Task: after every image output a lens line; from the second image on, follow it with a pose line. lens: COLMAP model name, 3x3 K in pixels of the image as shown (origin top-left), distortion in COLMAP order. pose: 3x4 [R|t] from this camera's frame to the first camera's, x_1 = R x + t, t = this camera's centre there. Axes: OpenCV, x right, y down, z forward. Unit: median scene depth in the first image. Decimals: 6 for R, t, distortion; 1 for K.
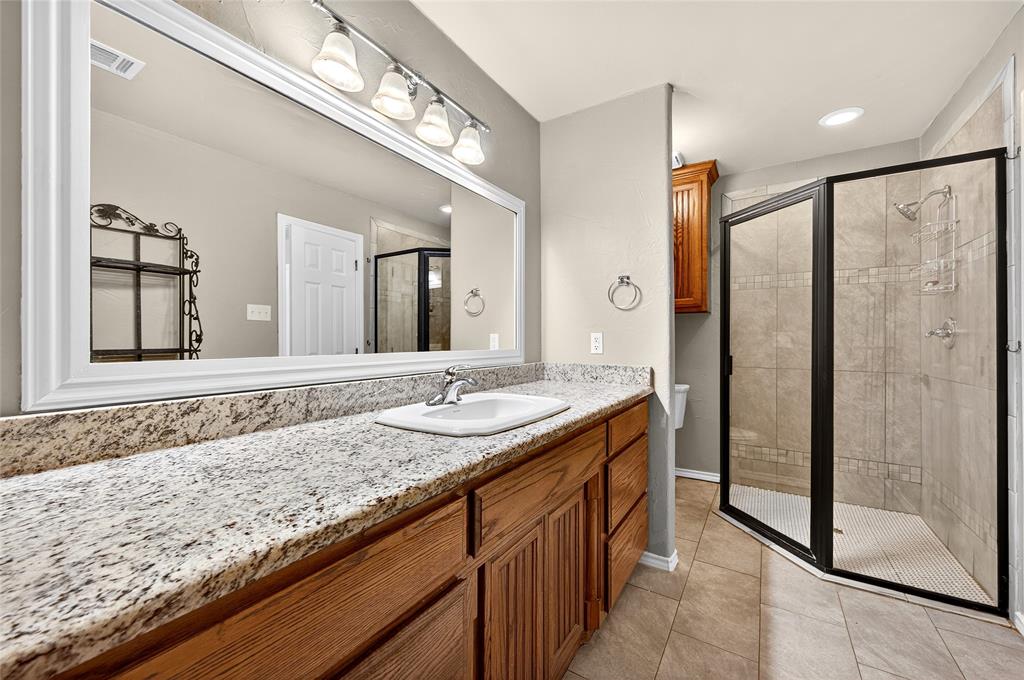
lens RADIAL K [[393.5, 0, 507.2], [0, 393.5, 340.1], [0, 0, 1]] dist [-0.001054, -0.000066]
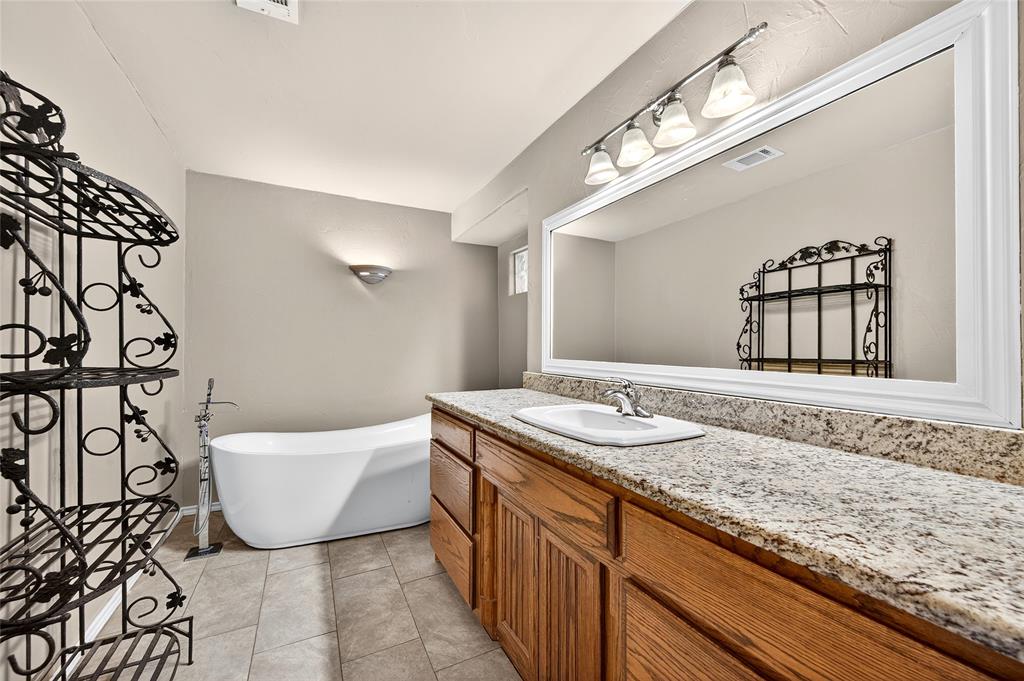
lens RADIAL K [[393.5, 0, 510.3], [0, 393.5, 342.4], [0, 0, 1]] dist [-0.001054, -0.000066]
pose [[-0.495813, -0.013452, -0.868325, 0.673811], [-0.006549, 0.999910, -0.011751, -0.011785], [0.868405, -0.000139, -0.495856, 0.923206]]
